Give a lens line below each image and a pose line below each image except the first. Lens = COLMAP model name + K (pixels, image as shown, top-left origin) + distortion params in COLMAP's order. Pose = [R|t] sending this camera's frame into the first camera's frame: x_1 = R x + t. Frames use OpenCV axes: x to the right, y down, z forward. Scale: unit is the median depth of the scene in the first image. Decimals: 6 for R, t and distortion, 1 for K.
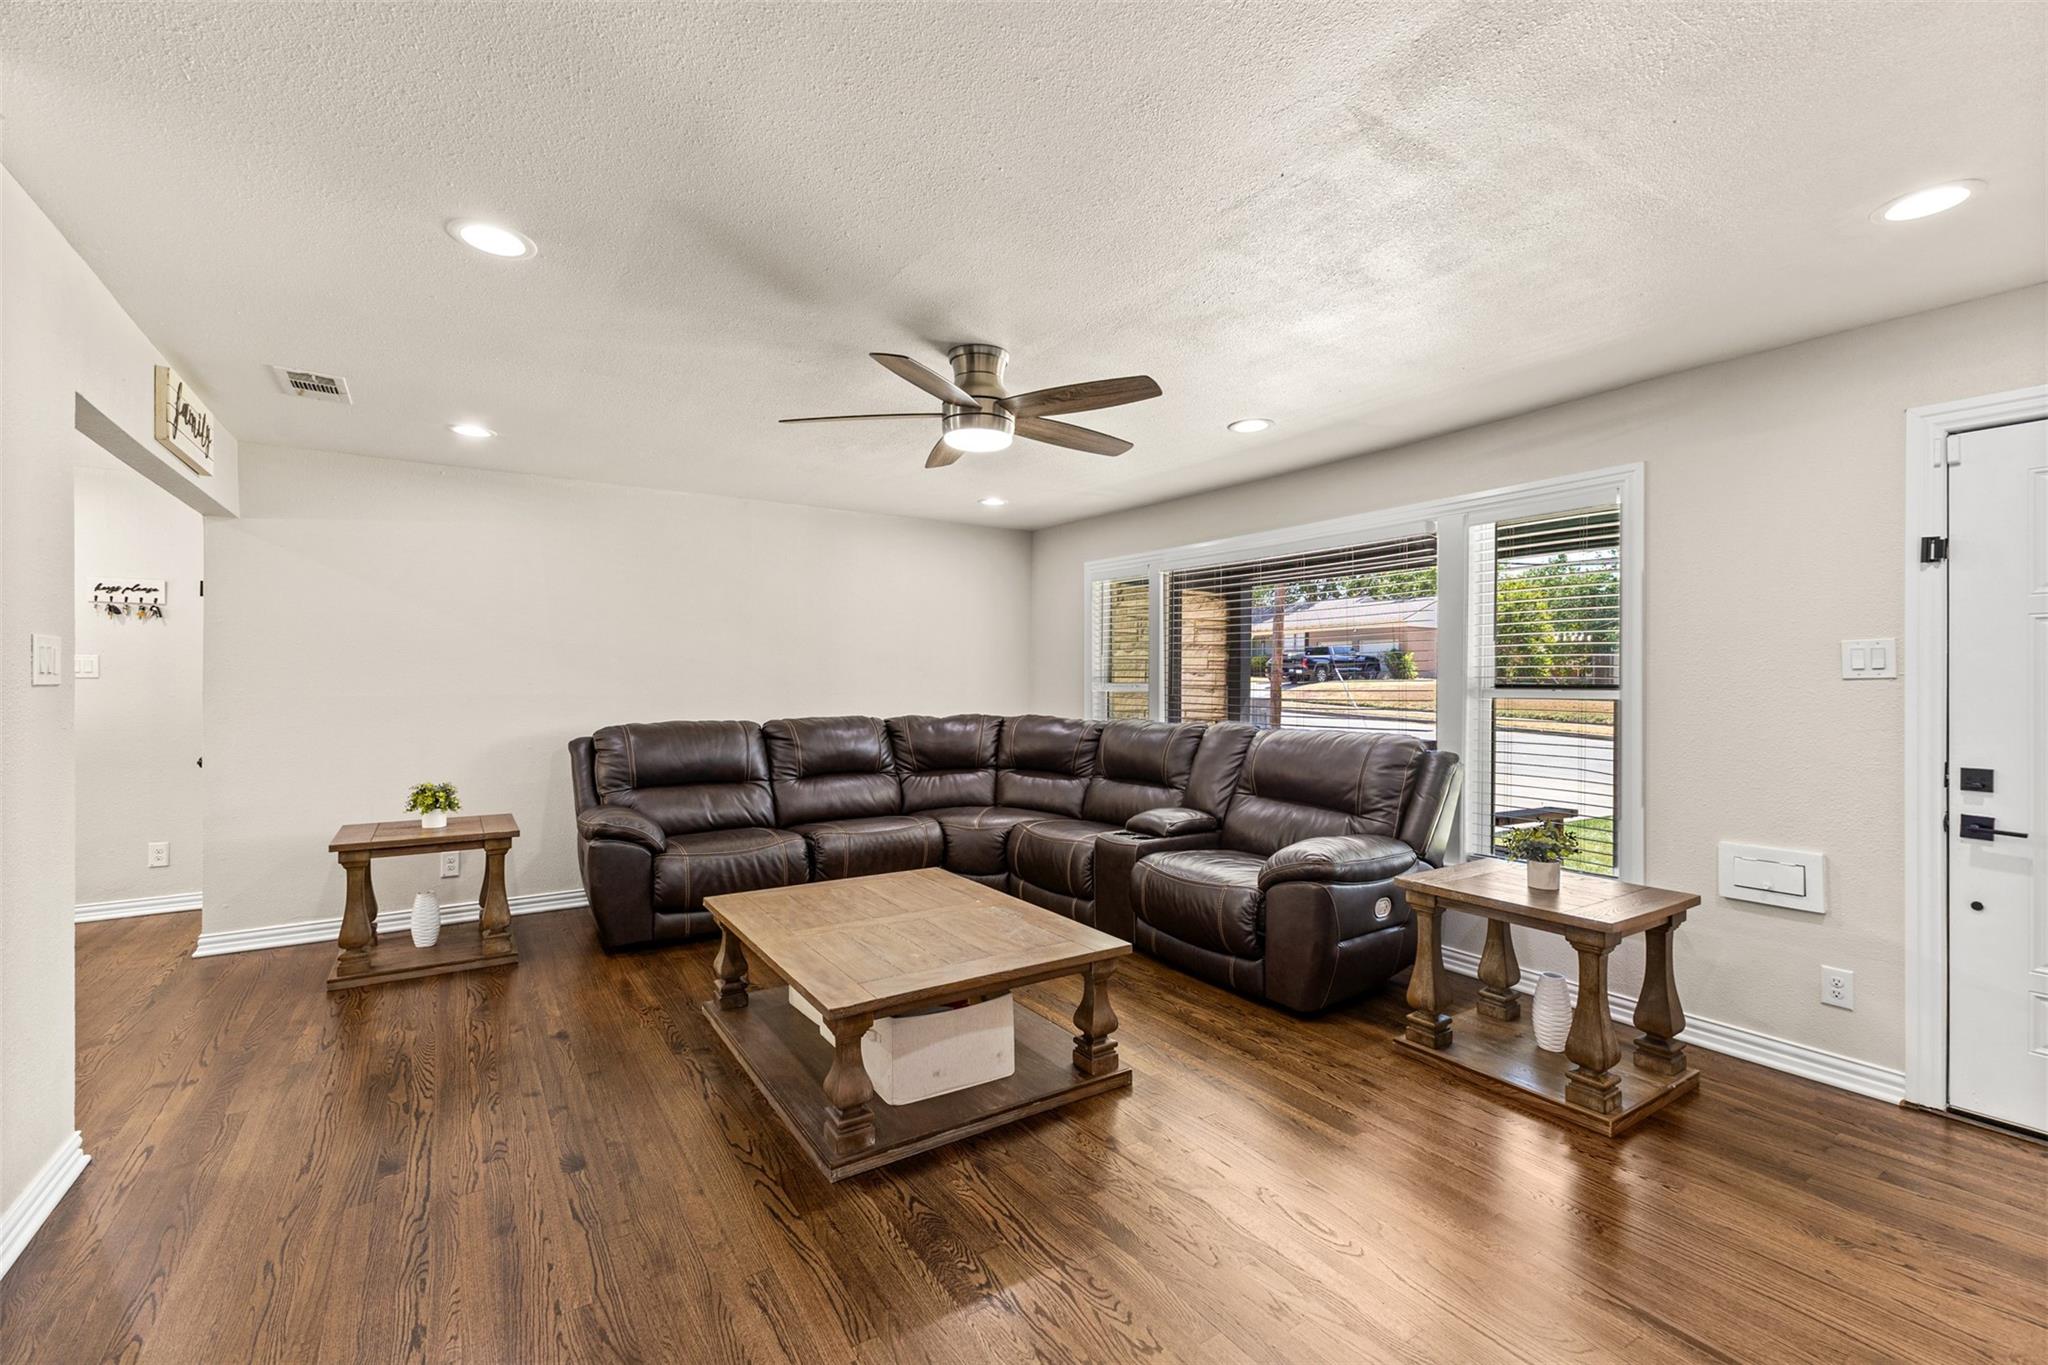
lens RADIAL K [[879.4, 0, 1030.1], [0, 879.4, 681.5], [0, 0, 1]] dist [0.013588, -0.003631]
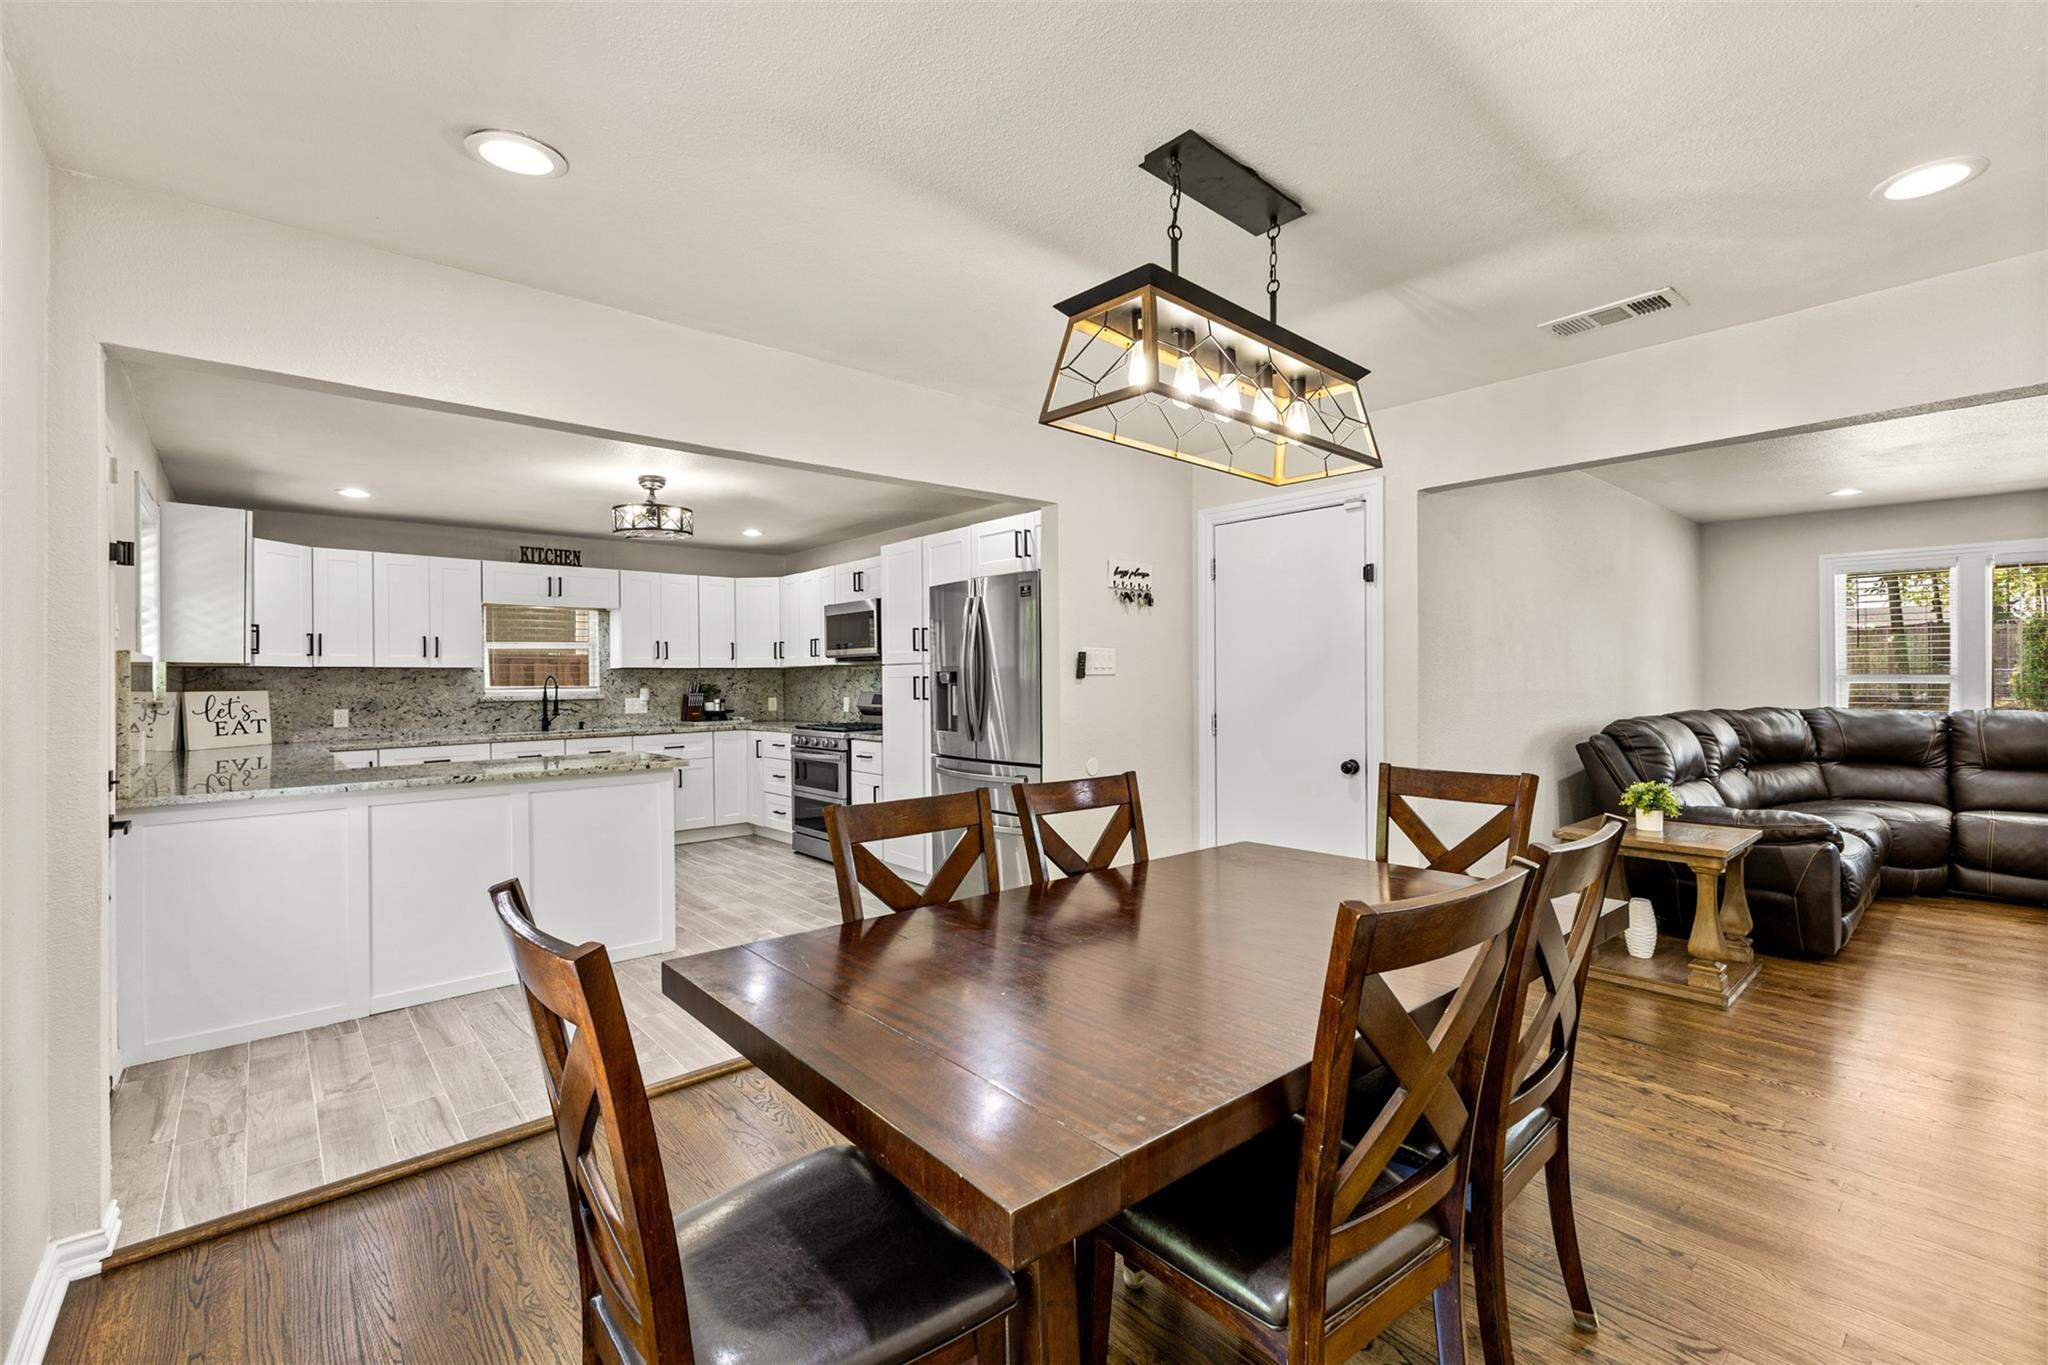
lens RADIAL K [[879.4, 0, 1029.0], [0, 879.4, 678.1], [0, 0, 1]] dist [0.013588, -0.003631]
pose [[0.990570, -0.008861, 0.136721, -1.254198], [0.009267, 0.999954, -0.002331, 0.000099], [-0.136694, 0.003576, 0.990607, 0.160061]]
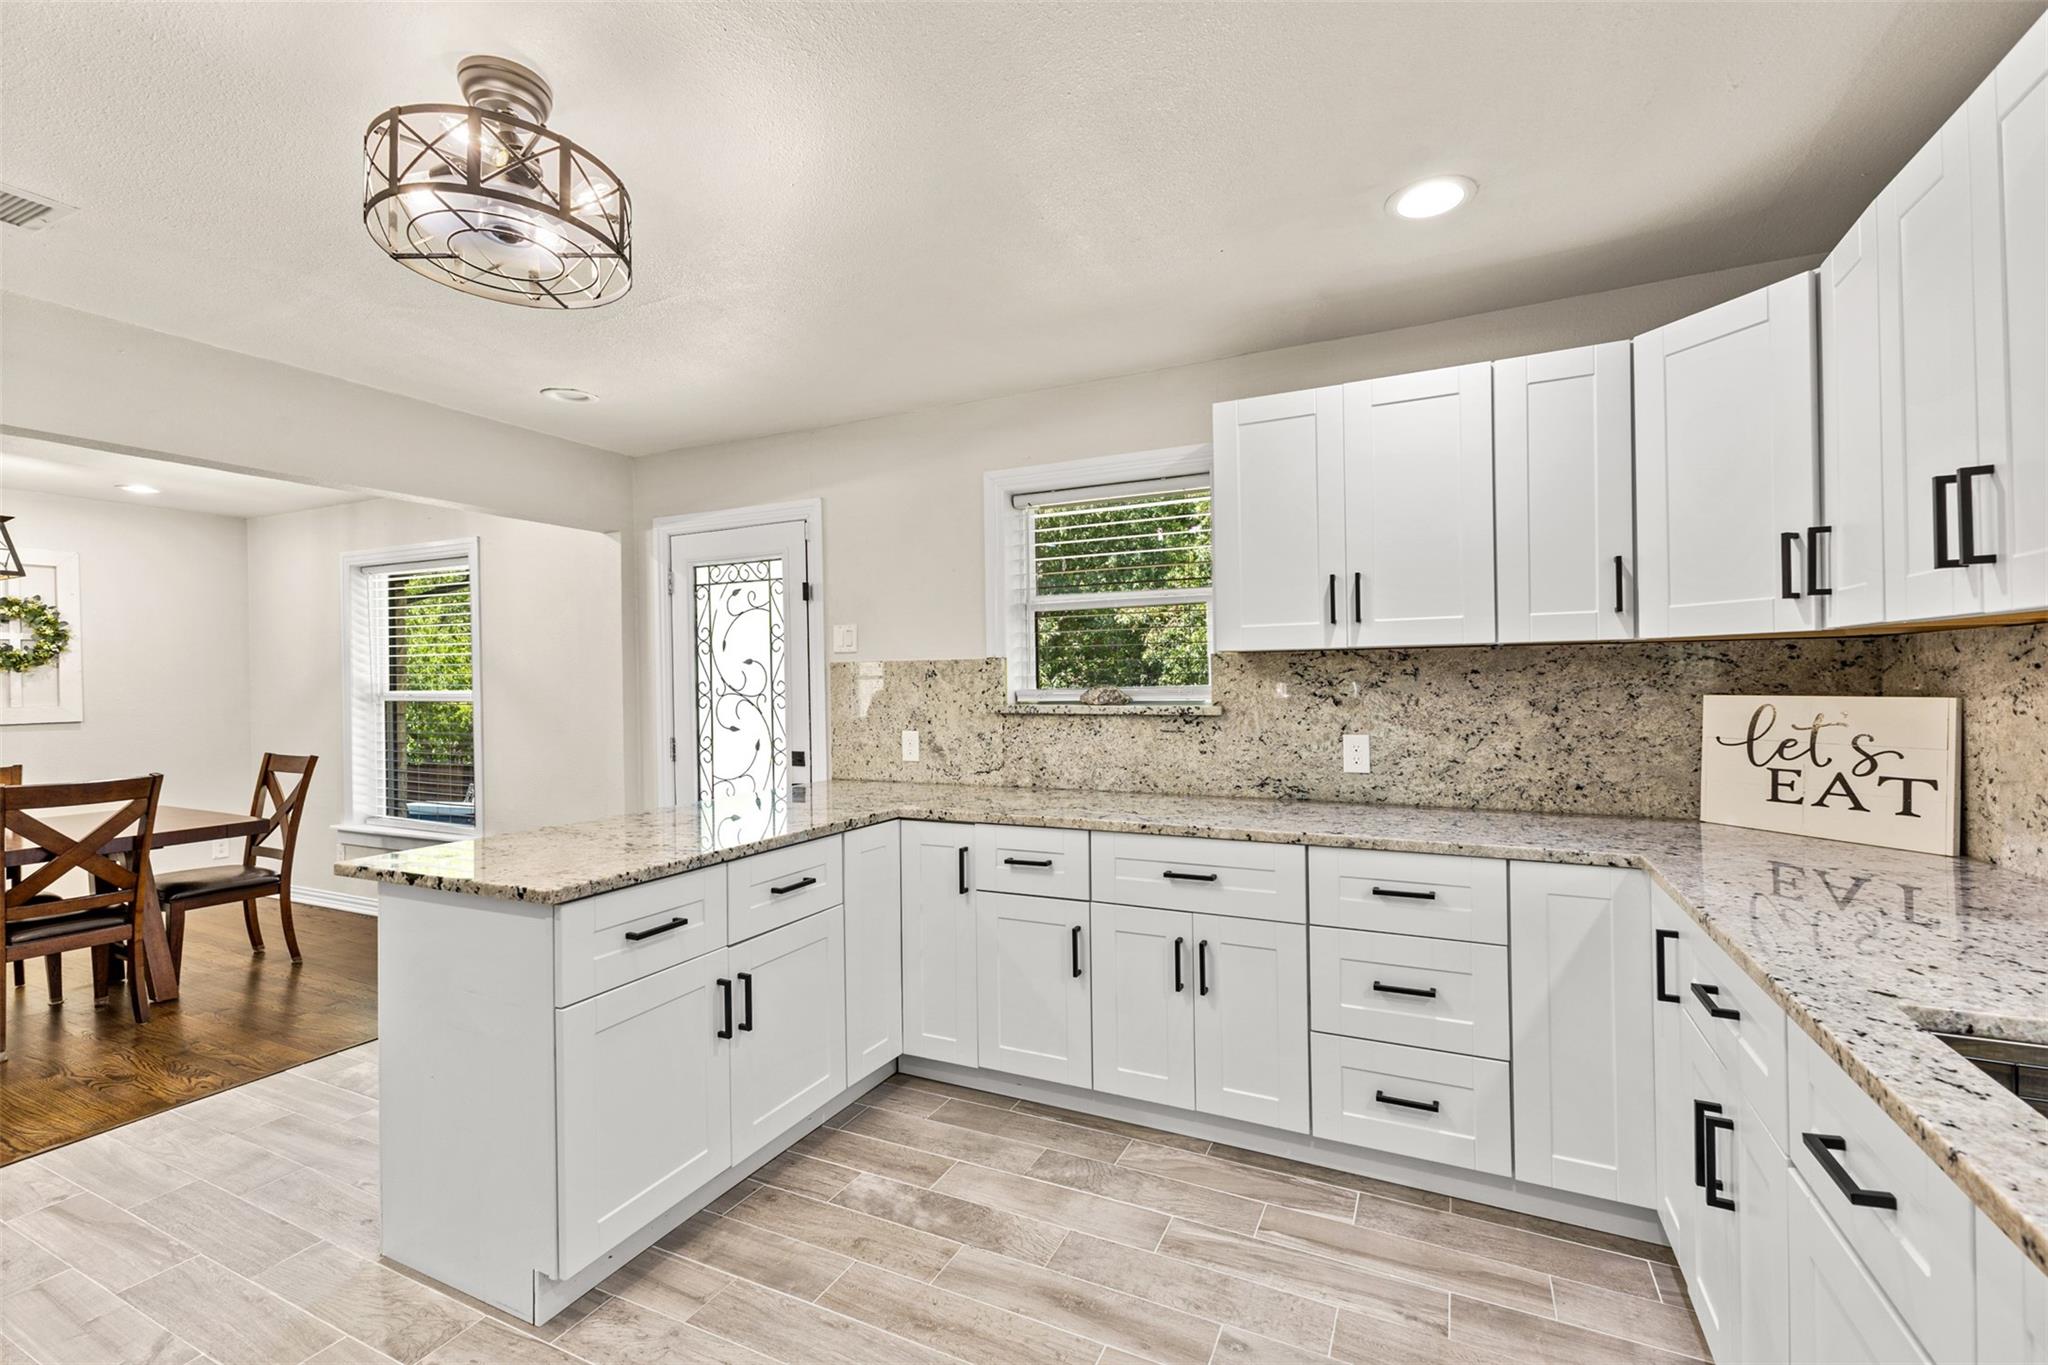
lens RADIAL K [[879.4, 0, 1027.0], [0, 879.4, 679.4], [0, 0, 1]] dist [0.013588, -0.003631]
pose [[-0.858065, 0.013919, -0.513352, -1.536355], [0.014866, 0.999887, 0.002262, -0.010739], [0.513325, -0.005691, -0.858175, 1.605884]]
